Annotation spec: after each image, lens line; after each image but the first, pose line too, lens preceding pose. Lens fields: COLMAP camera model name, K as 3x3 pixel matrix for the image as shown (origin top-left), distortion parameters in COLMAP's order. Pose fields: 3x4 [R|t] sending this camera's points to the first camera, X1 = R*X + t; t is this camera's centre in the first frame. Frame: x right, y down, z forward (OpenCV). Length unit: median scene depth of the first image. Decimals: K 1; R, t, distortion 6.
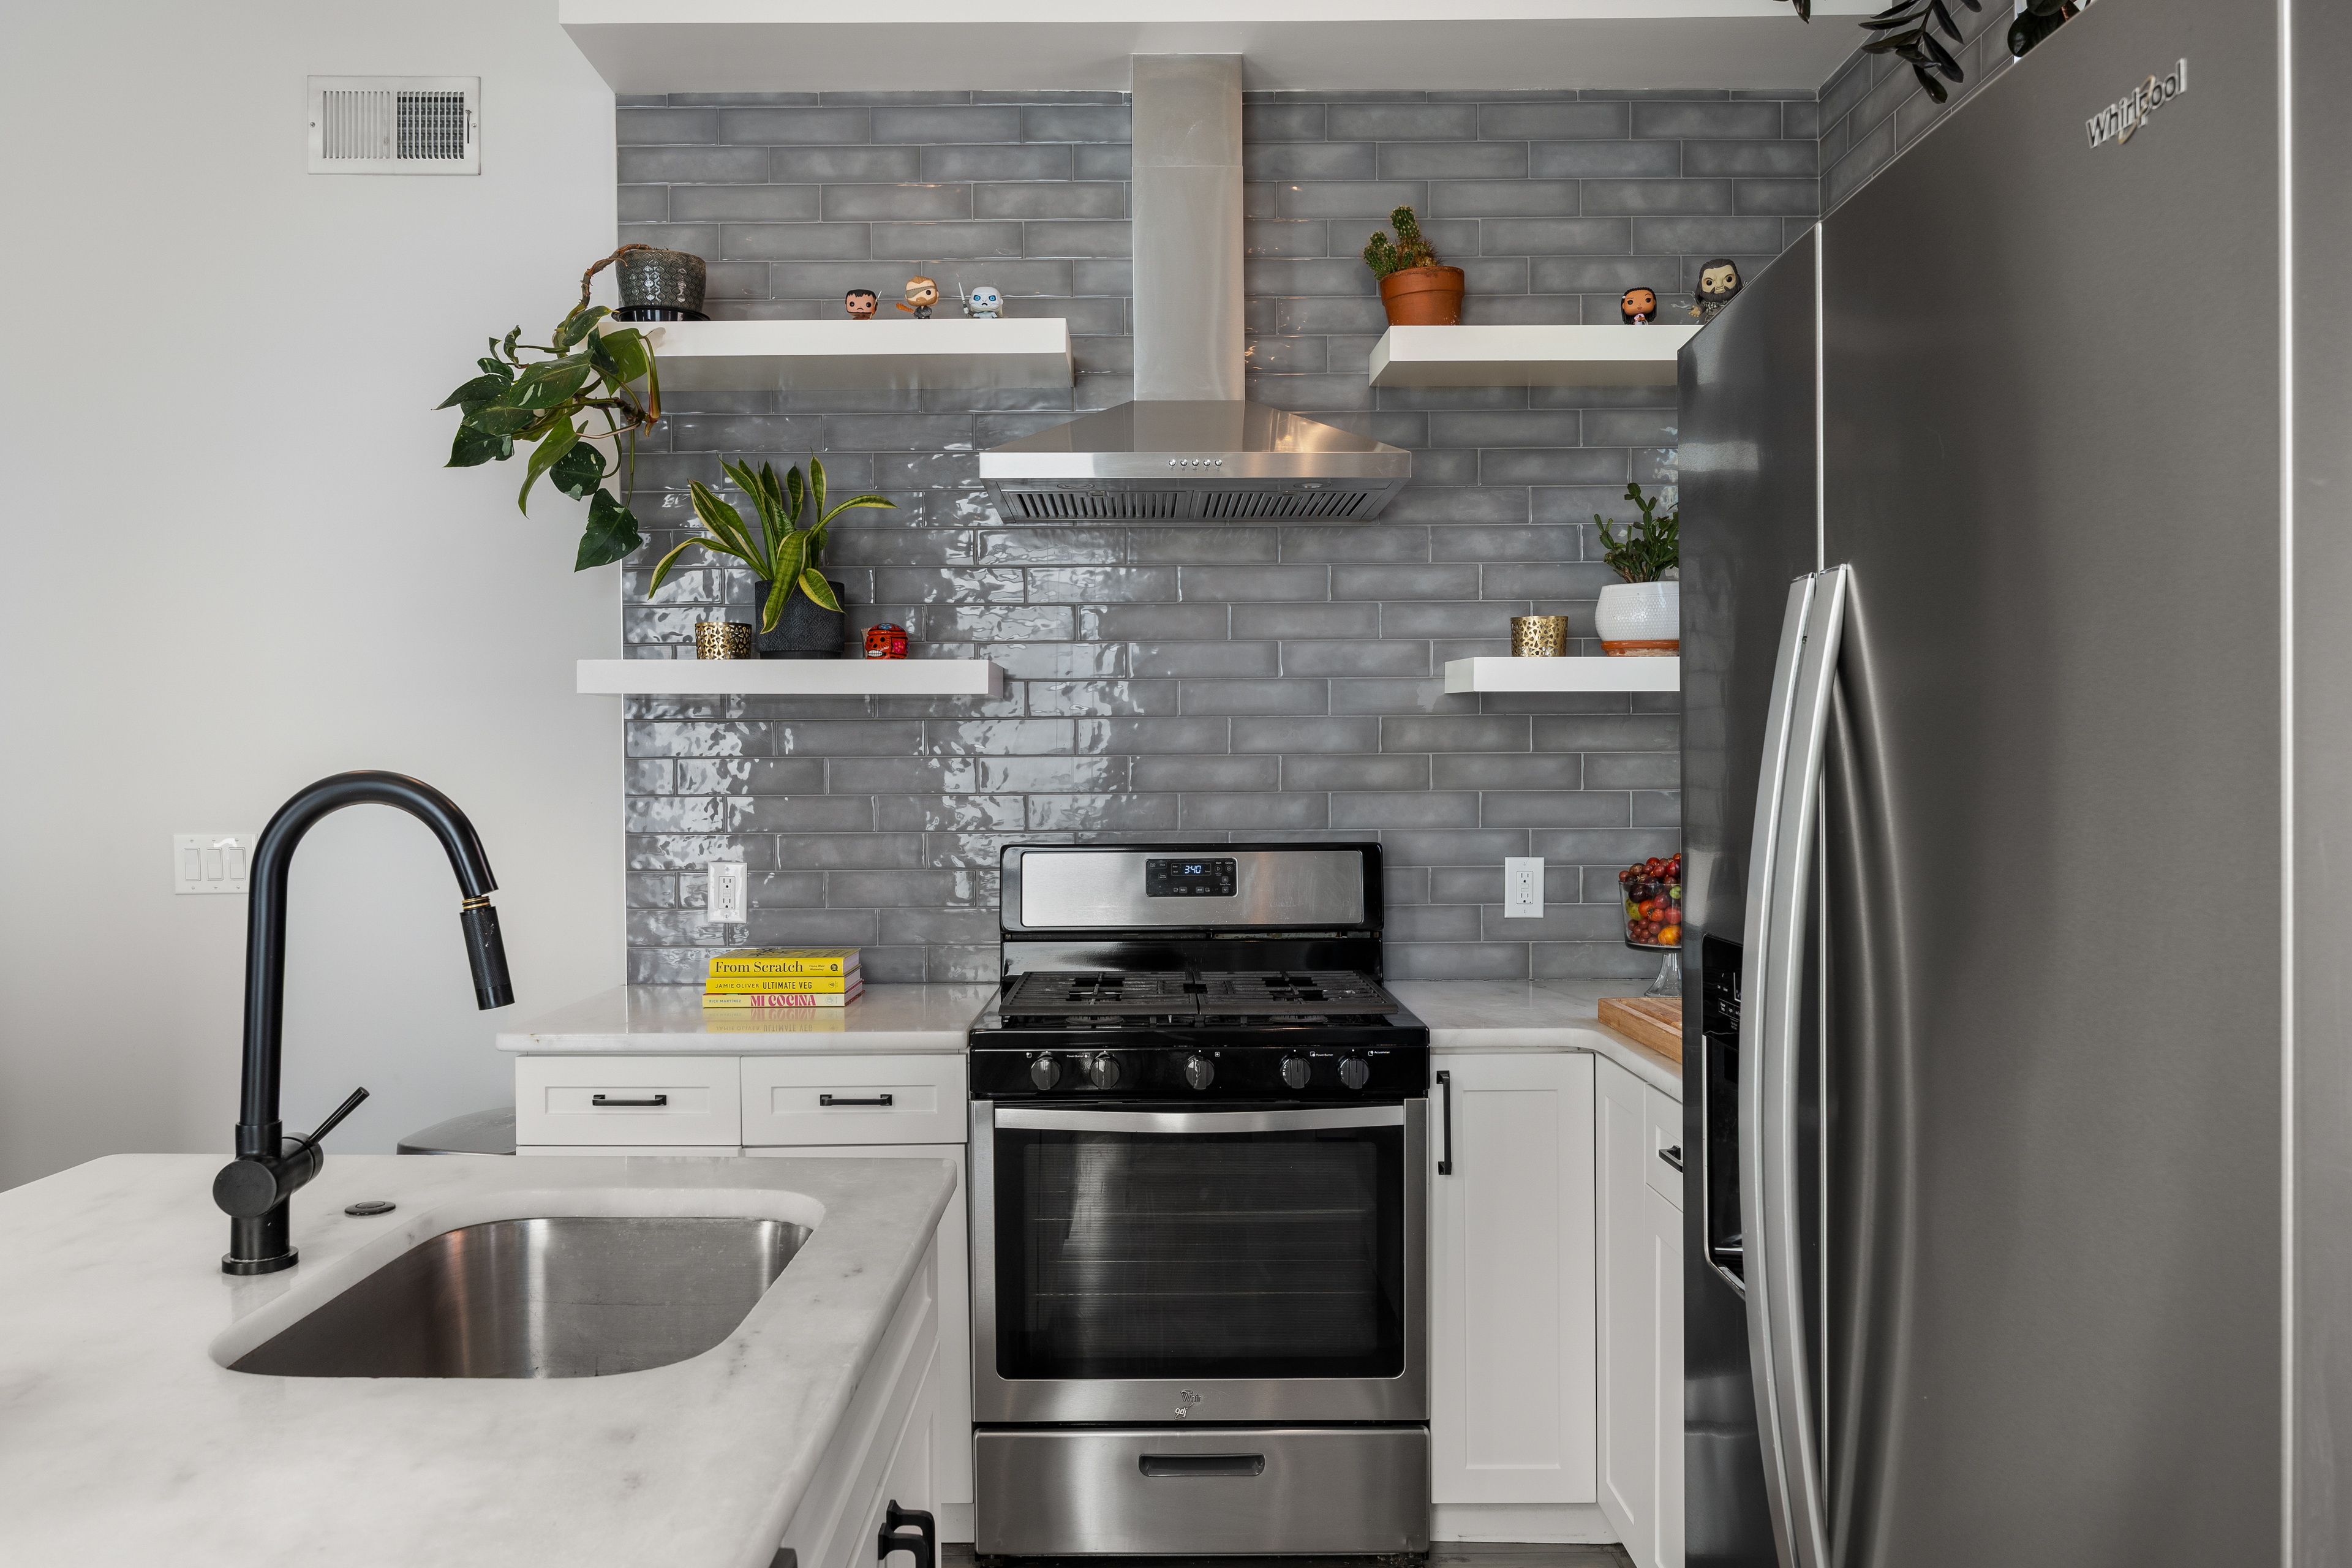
lens RADIAL K [[1668.3, 0, 1170.0], [0, 1668.3, 823.8], [0, 0, 1]] dist [-0.006448, 0.000853]
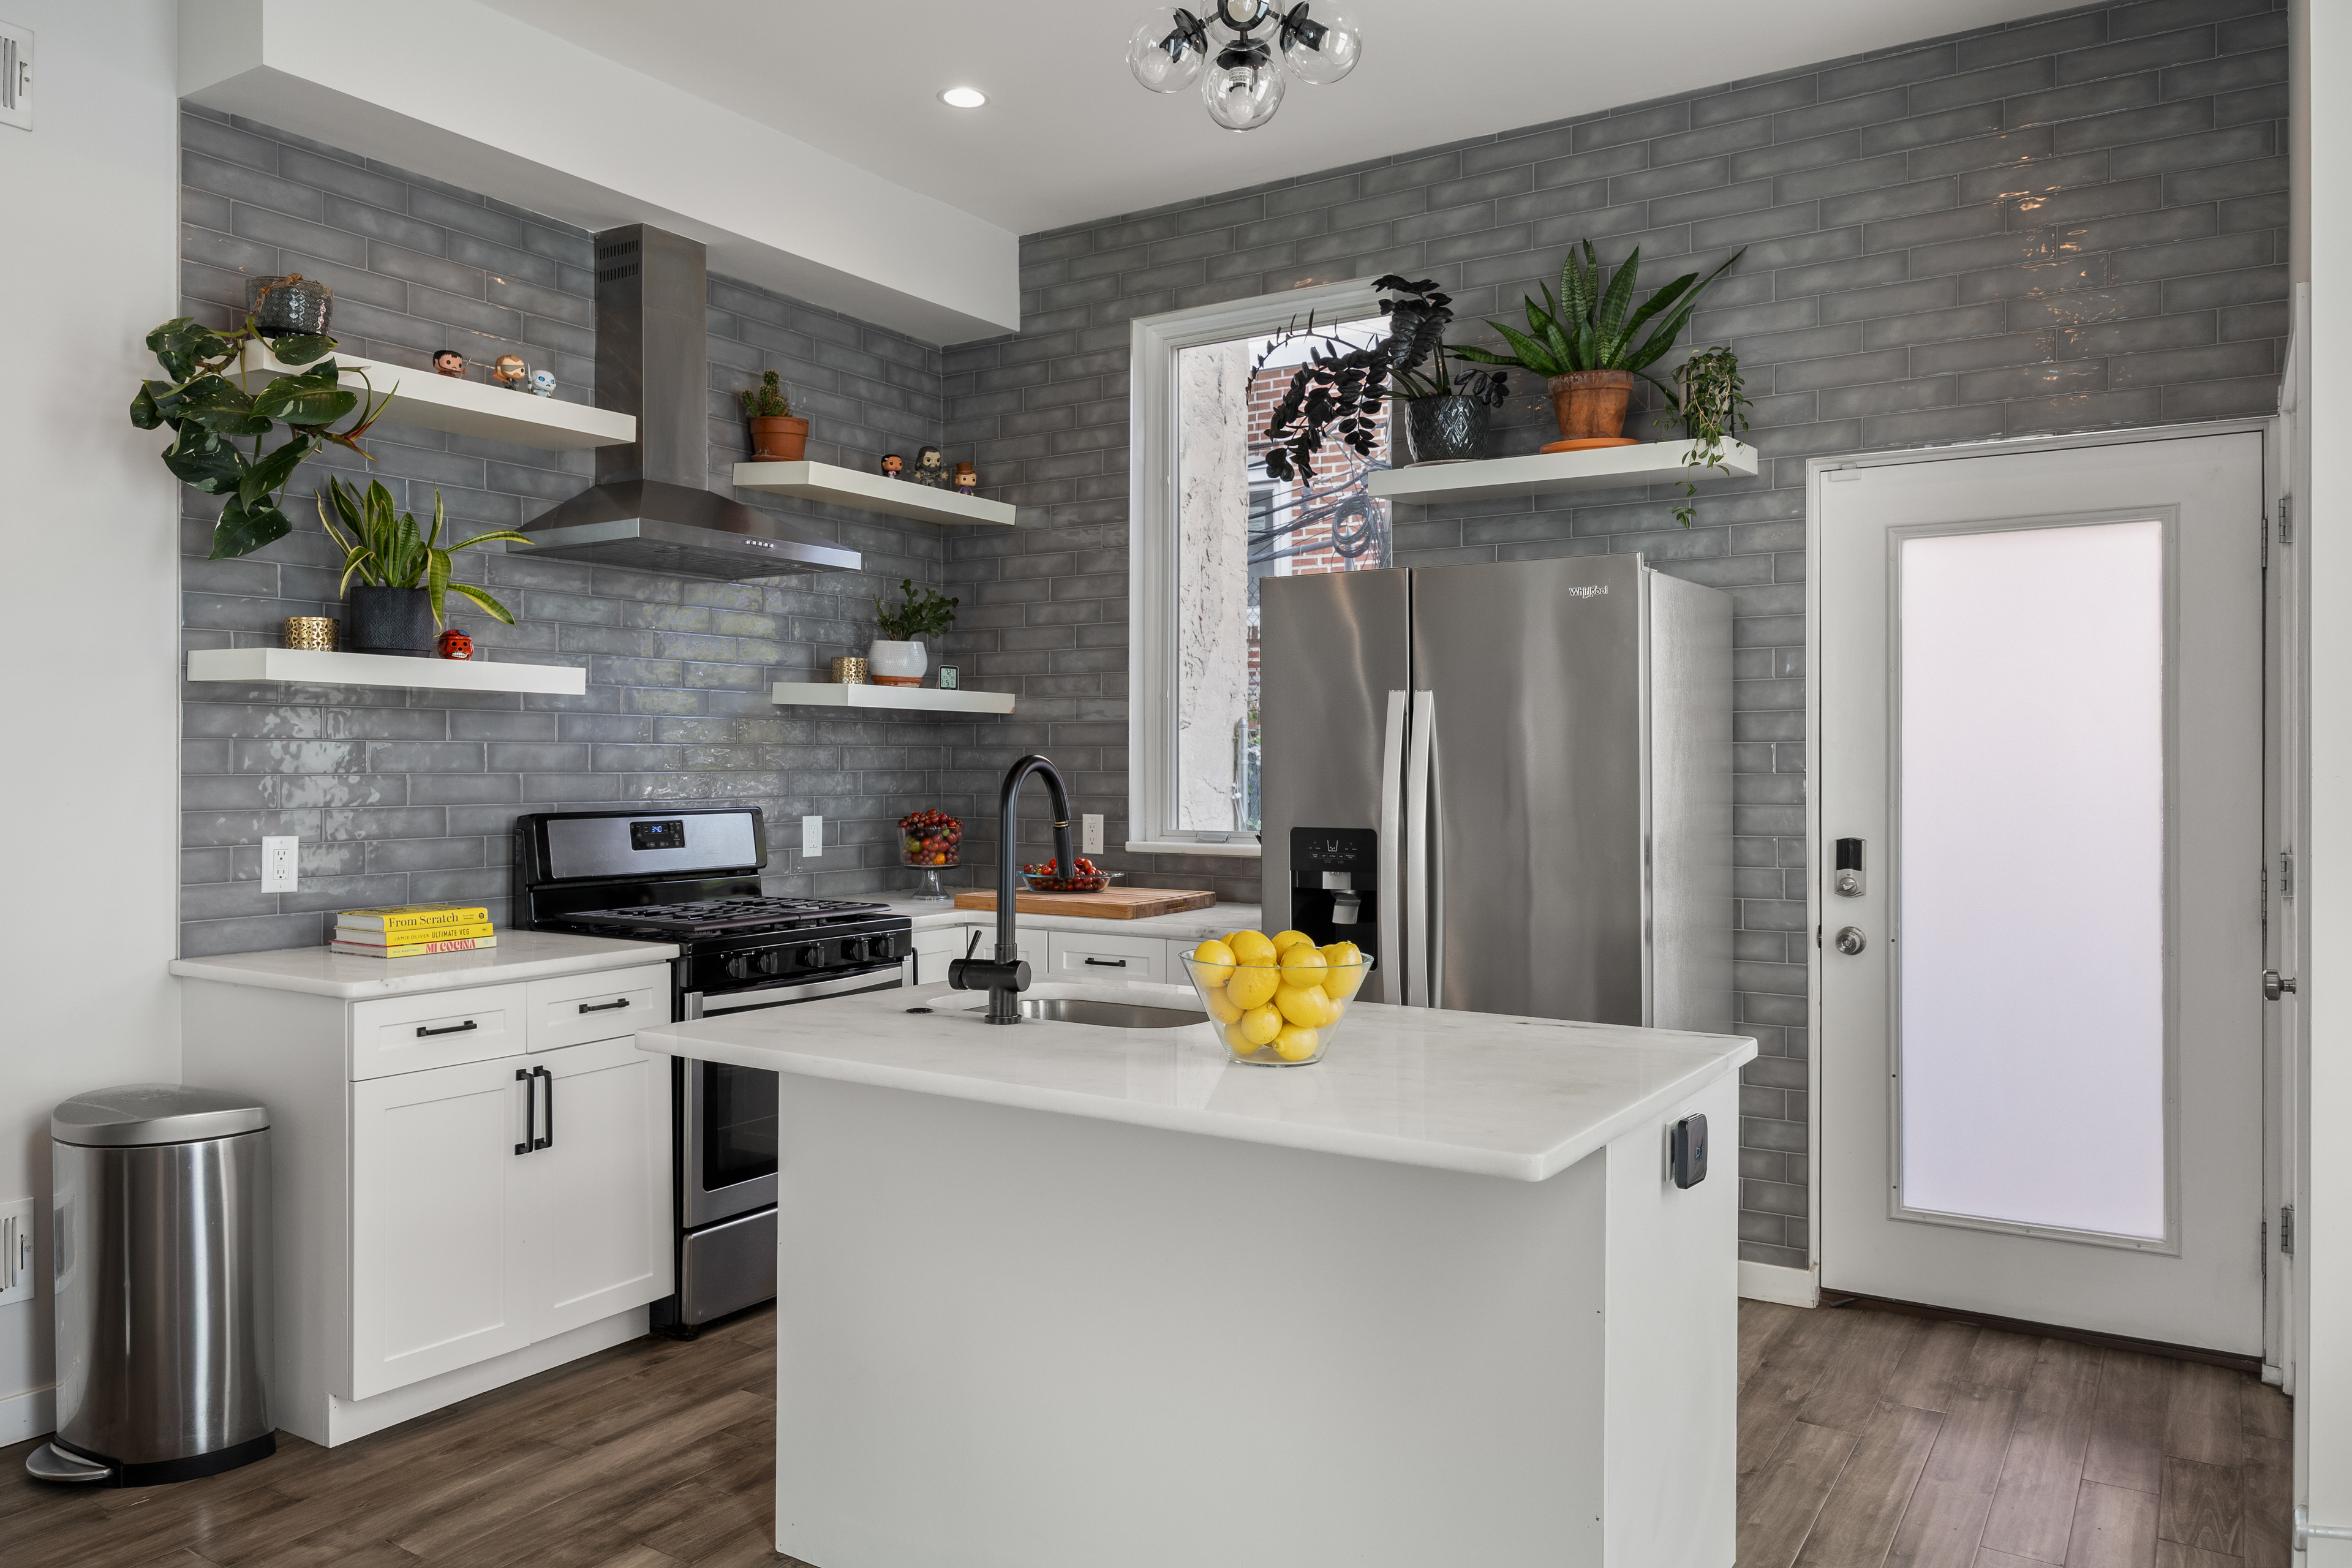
lens RADIAL K [[1668.3, 0, 1172.8], [0, 1668.3, 764.4], [0, 0, 1]] dist [-0.006448, 0.000853]
pose [[0.536275, 0.006105, 0.844021, -0.875052], [0.014693, 0.999755, -0.016568, 0.003570], [-0.843915, 0.021286, 0.536054, -0.068678]]
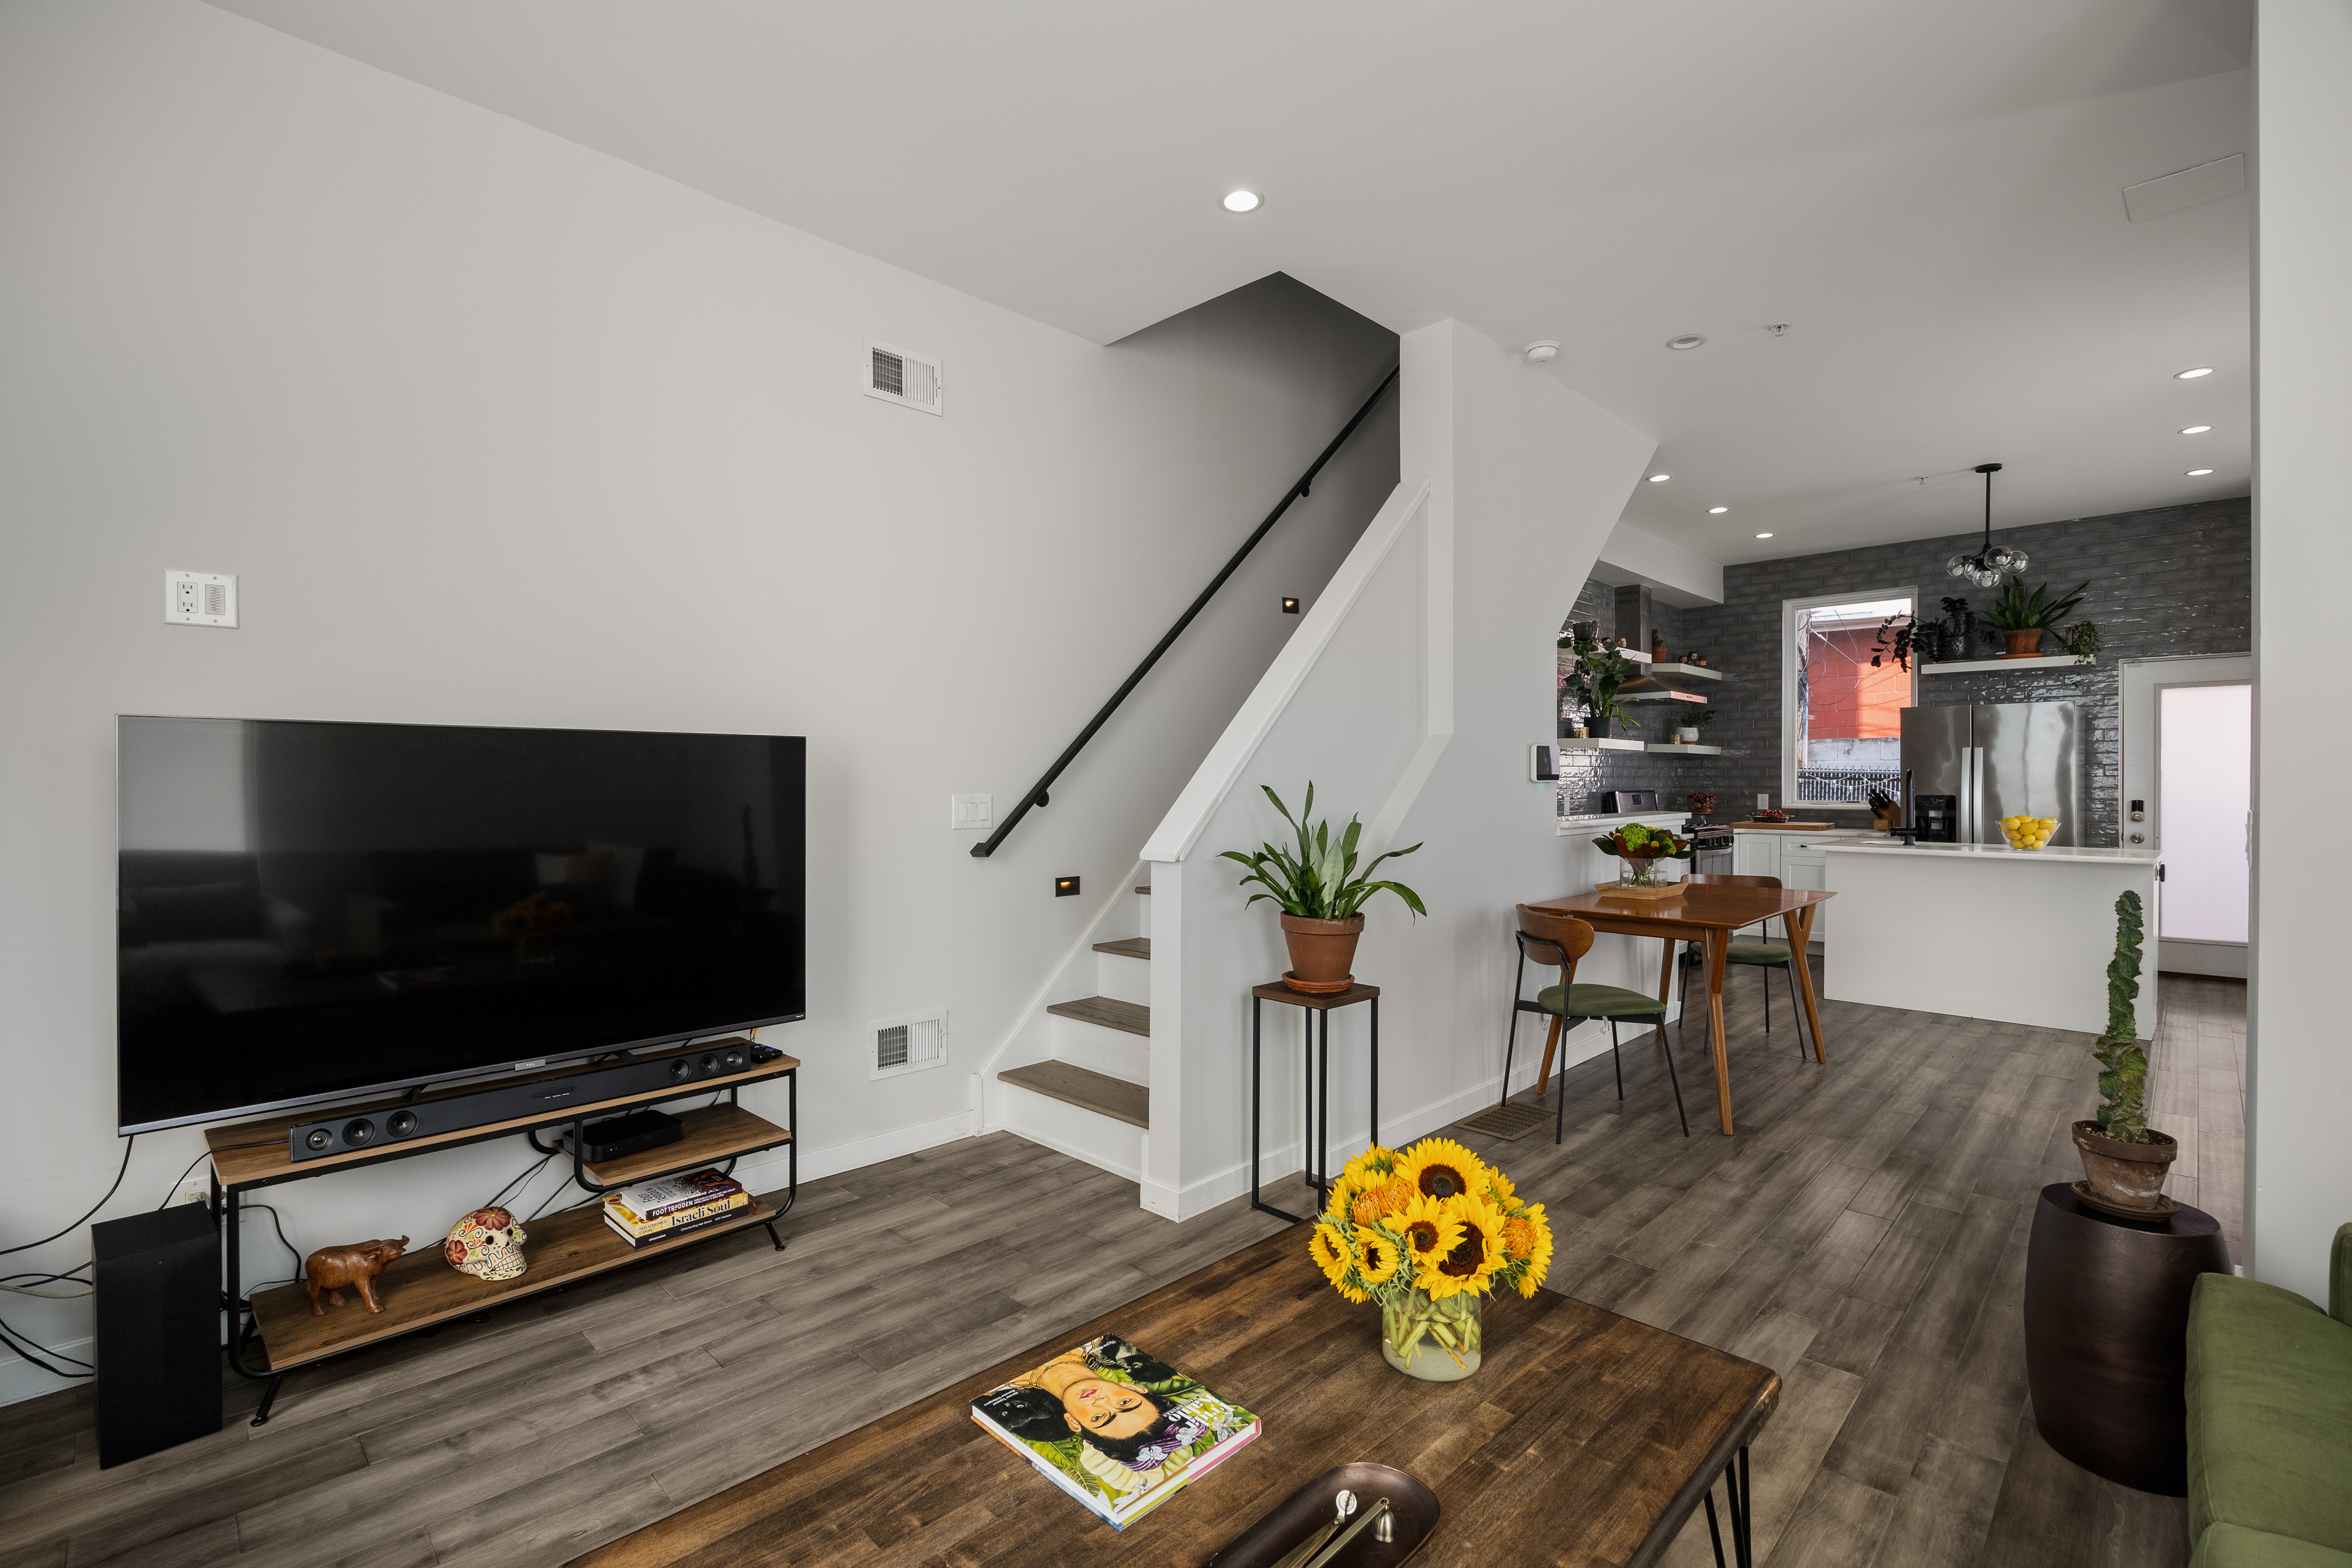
lens RADIAL K [[1063.0, 0, 1158.7], [0, 1063.0, 787.6], [0, 0, 1]] dist [-0.010668, -0.000114]
pose [[0.702882, -0.000593, 0.711306, -2.393584], [0.013551, 0.999829, -0.012557, 0.019843], [-0.711177, 0.018465, 0.702770, 0.078885]]
